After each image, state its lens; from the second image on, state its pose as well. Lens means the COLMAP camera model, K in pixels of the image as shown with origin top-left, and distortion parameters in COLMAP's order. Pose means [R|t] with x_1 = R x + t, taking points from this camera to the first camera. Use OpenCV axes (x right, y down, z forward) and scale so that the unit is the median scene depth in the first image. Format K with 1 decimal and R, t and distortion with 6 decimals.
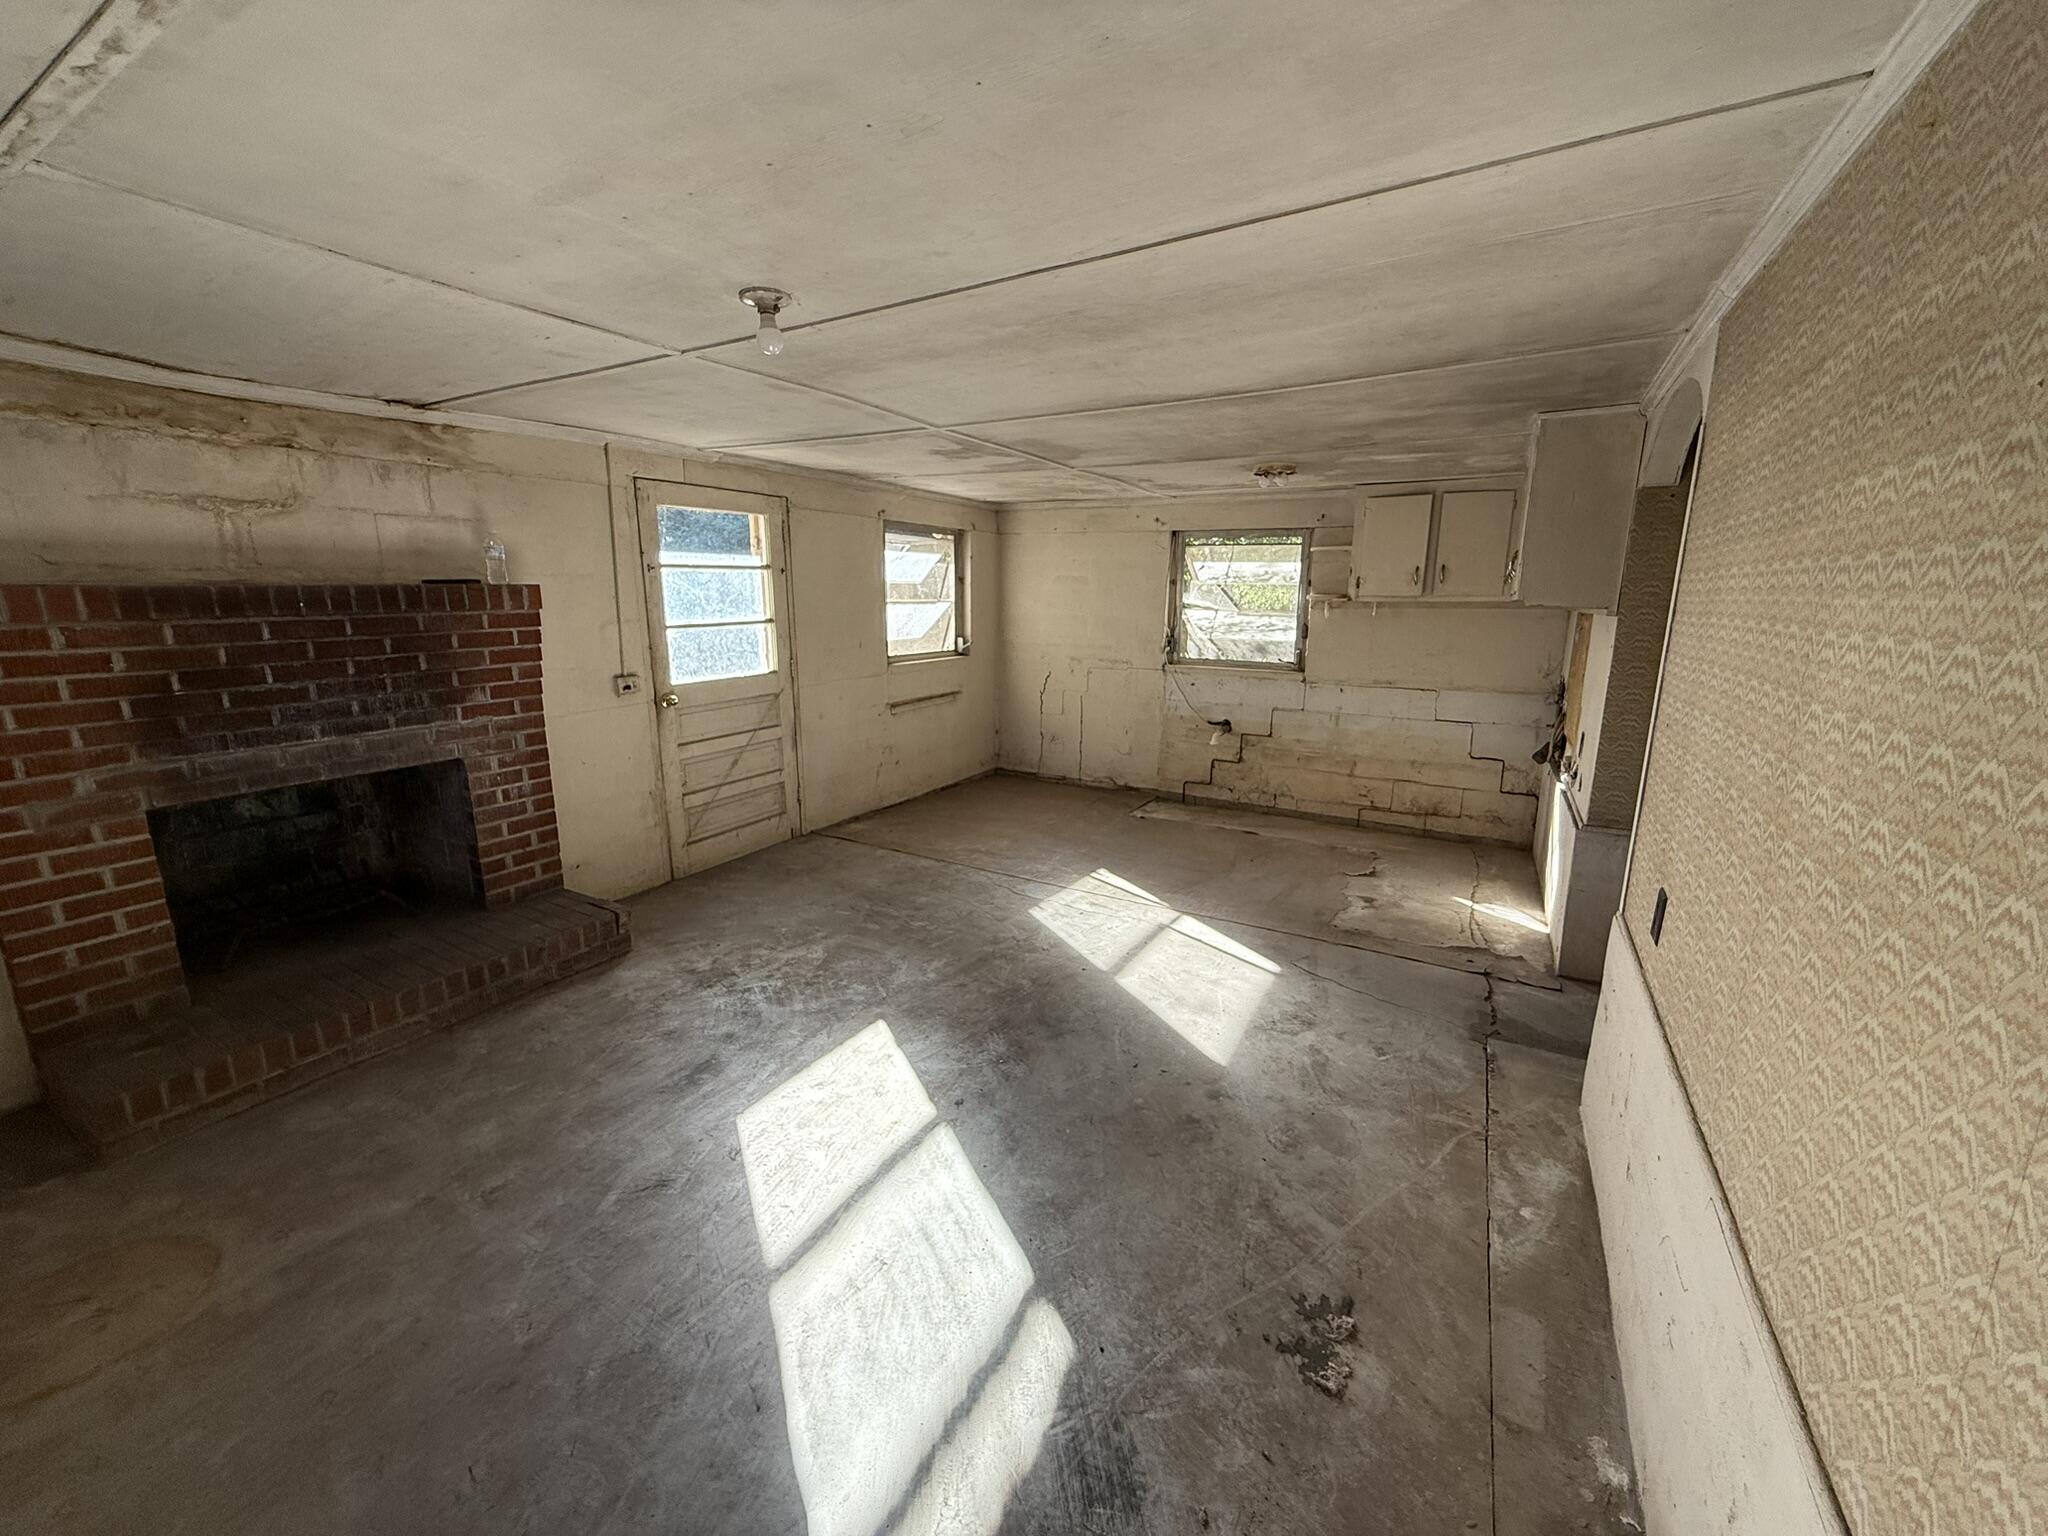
lens RADIAL K [[815.4, 0, 1016.7], [0, 815.4, 765.6], [0, 0, 1]] dist [-0.001690, 0.000179]
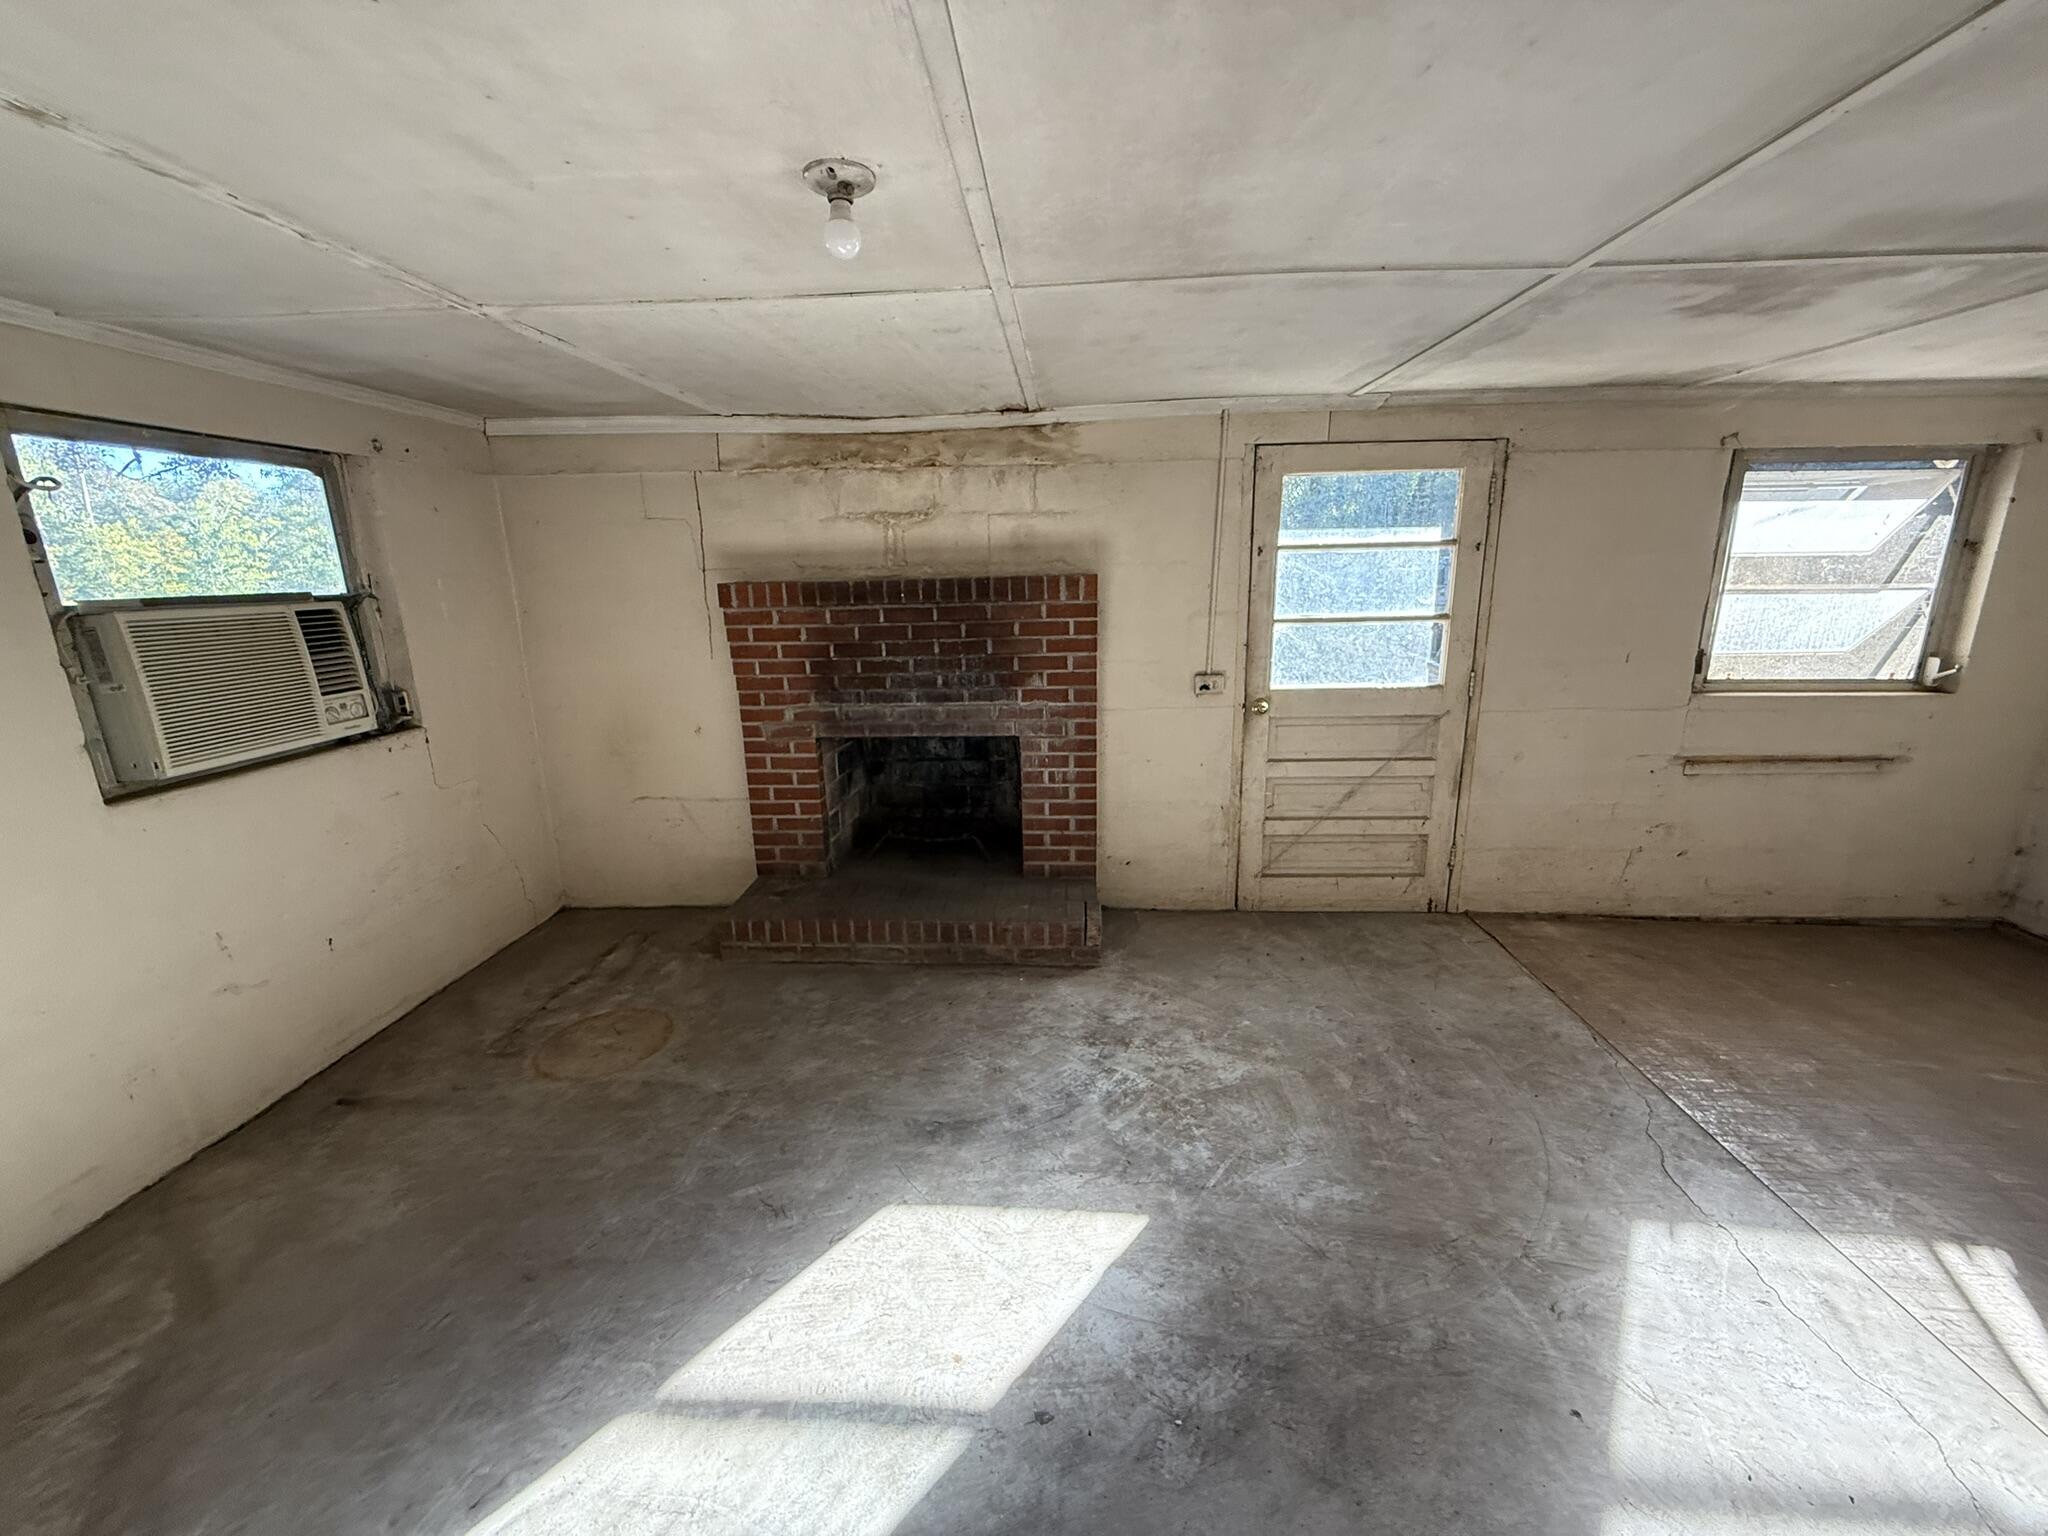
lens RADIAL K [[815.4, 0, 1022.3], [0, 815.4, 766.0], [0, 0, 1]] dist [-0.001690, 0.000179]
pose [[0.445751, 0.195994, -0.873437, 0.267875], [-0.172298, 0.976277, 0.131139, -0.109058], [0.878419, 0.092036, 0.468946, 0.476482]]
